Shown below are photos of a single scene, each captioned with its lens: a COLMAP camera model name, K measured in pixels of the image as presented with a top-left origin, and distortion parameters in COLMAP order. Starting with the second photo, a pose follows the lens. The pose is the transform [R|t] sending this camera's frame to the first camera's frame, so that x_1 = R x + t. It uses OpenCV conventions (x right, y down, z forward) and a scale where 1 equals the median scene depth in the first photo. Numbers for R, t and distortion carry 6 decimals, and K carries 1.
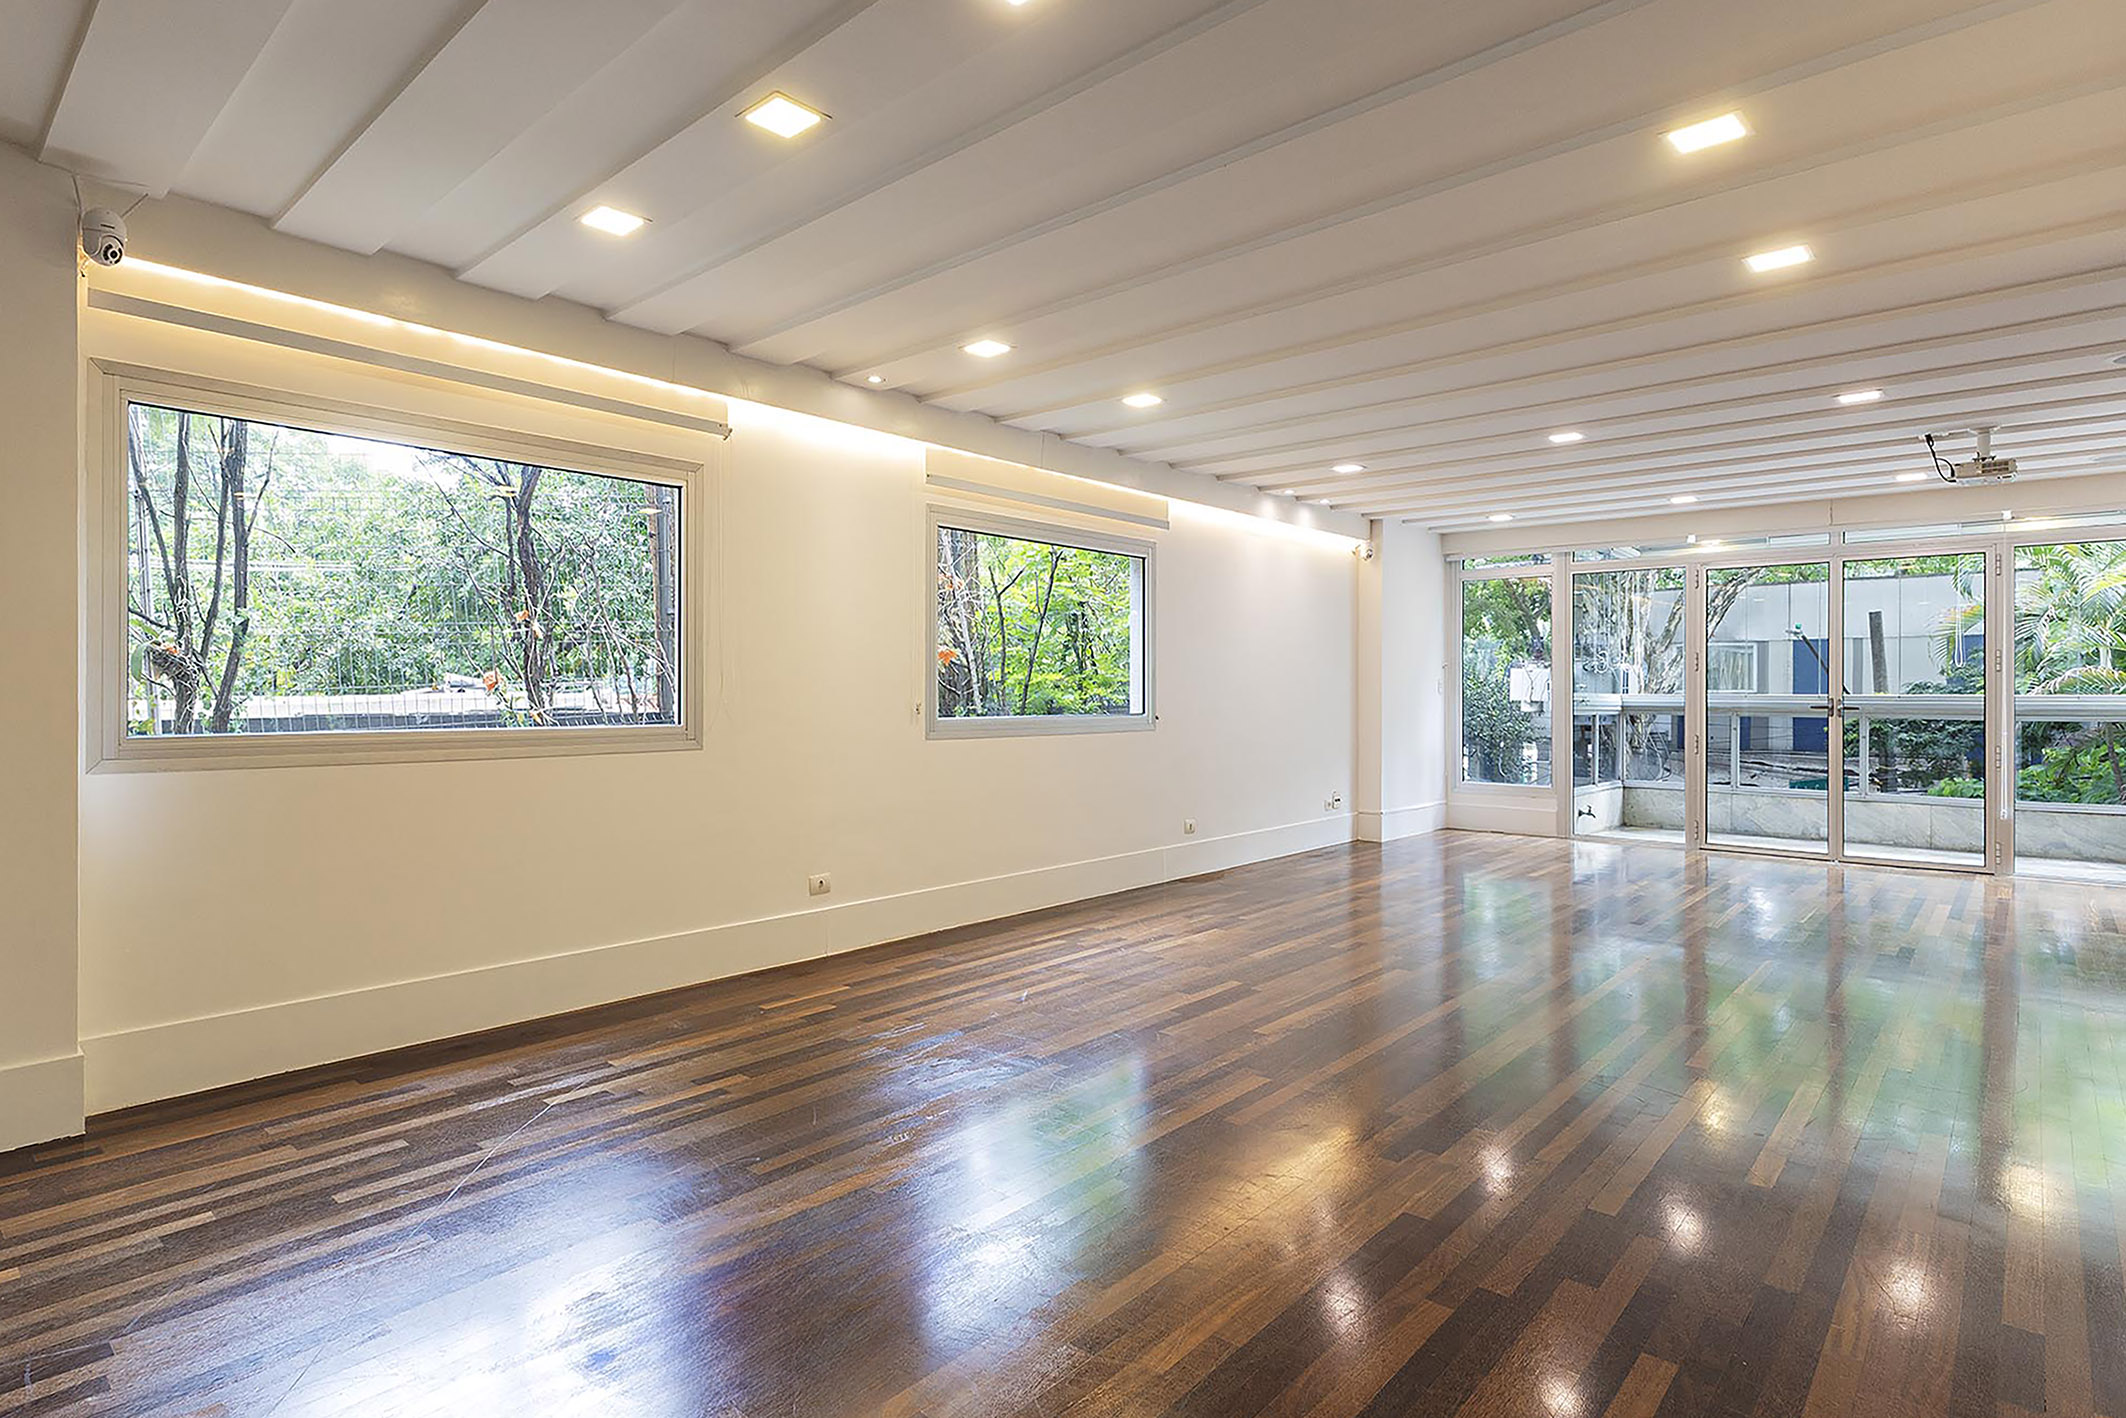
lens RADIAL K [[1025.2, 0, 1015.7], [0, 1025.2, 679.9], [0, 0, 1]] dist [-0.009928, 0.000770]
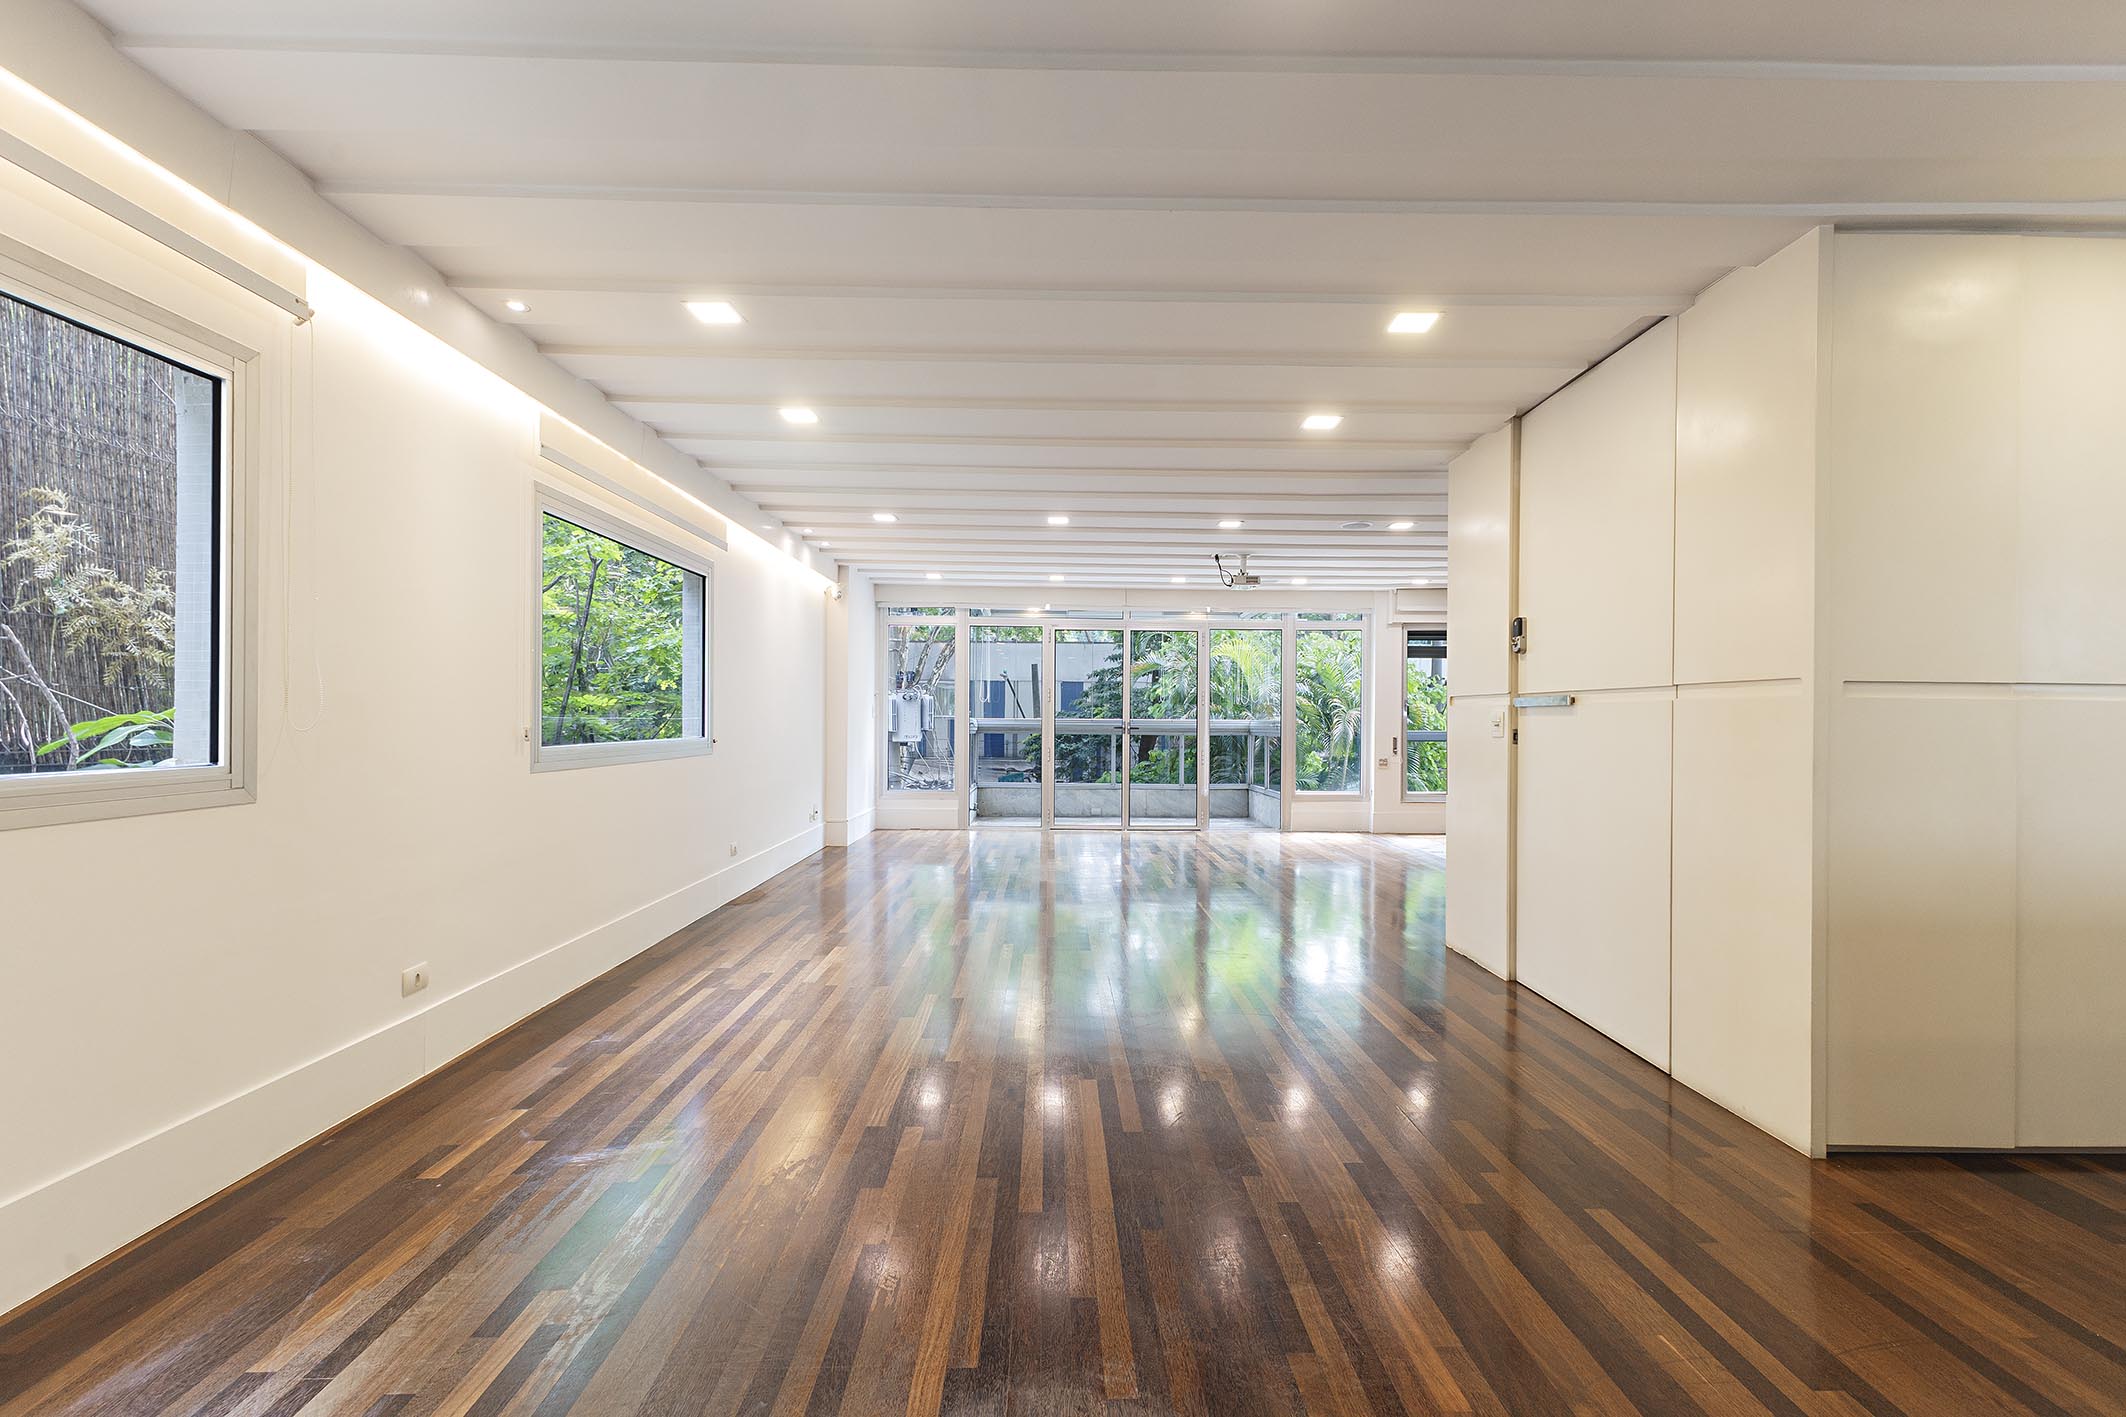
lens RADIAL K [[872.6, 0, 1025.1], [0, 872.6, 713.1], [0, 0, 1]] dist [0.002017, -0.000243]
pose [[0.738532, 0.007211, 0.674179, -0.237601], [-0.014534, 0.999881, 0.005227, 0.001243], [-0.674061, -0.013659, 0.738549, 0.208913]]
